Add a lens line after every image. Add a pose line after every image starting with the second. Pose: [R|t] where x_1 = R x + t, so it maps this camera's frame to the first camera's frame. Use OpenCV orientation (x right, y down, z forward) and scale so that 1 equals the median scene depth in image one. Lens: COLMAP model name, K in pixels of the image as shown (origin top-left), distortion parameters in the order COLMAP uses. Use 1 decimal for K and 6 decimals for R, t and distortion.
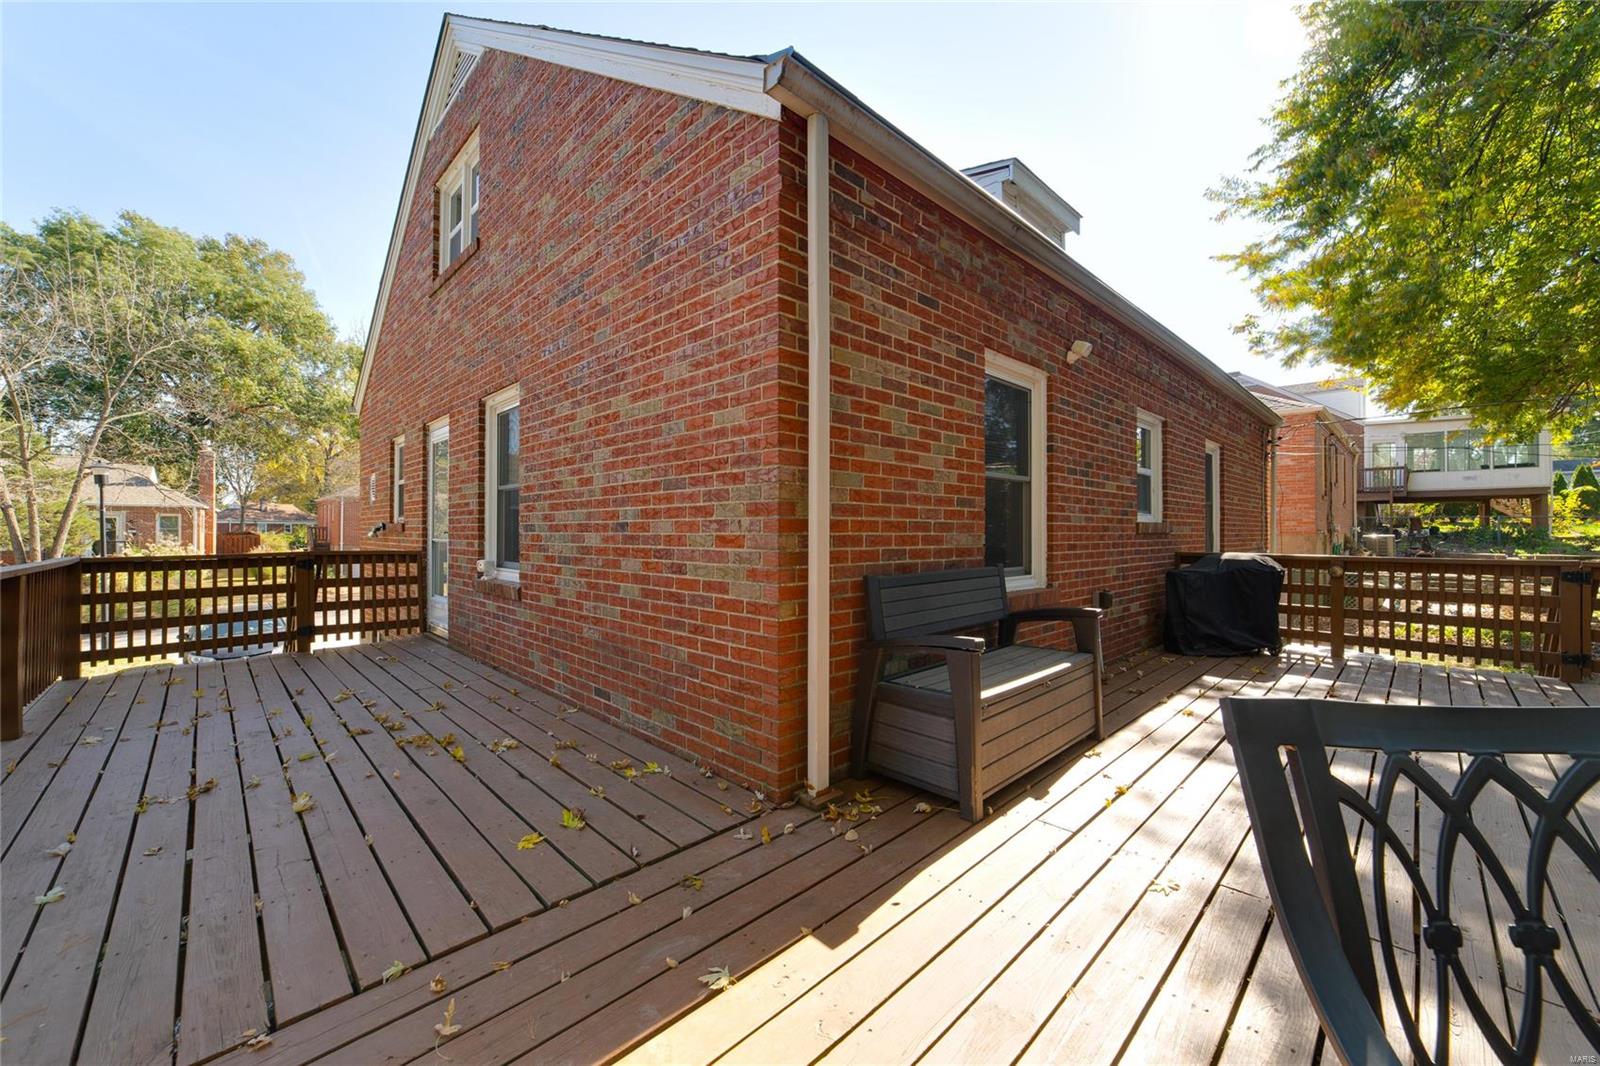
lens RADIAL K [[631.9, 0, 800.2], [0, 631.9, 526.9], [0, 0, 1]] dist [-0.002633, -0.000168]
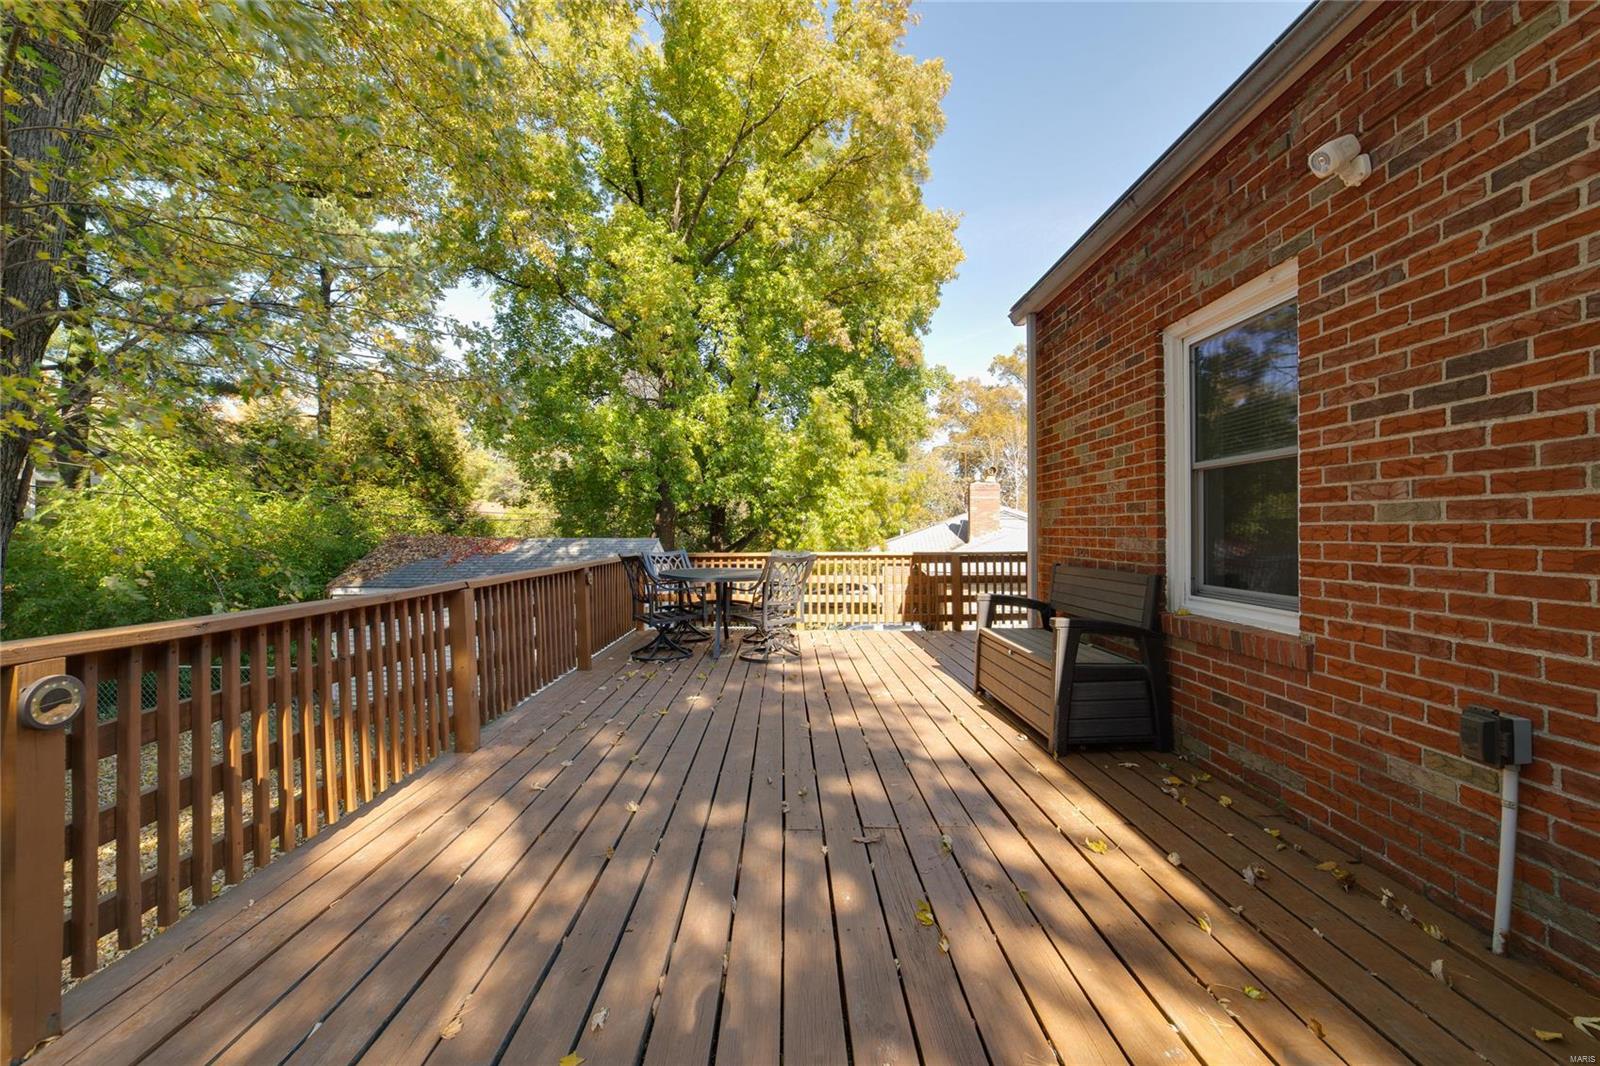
lens RADIAL K [[631.9, 0, 800.2], [0, 631.9, 526.9], [0, 0, 1]] dist [-0.002633, -0.000168]
pose [[-0.699127, -0.013477, -0.714870, 1.367573], [-0.005972, 0.999898, -0.013009, 0.008432], [0.714972, -0.004826, -0.699136, 1.340528]]
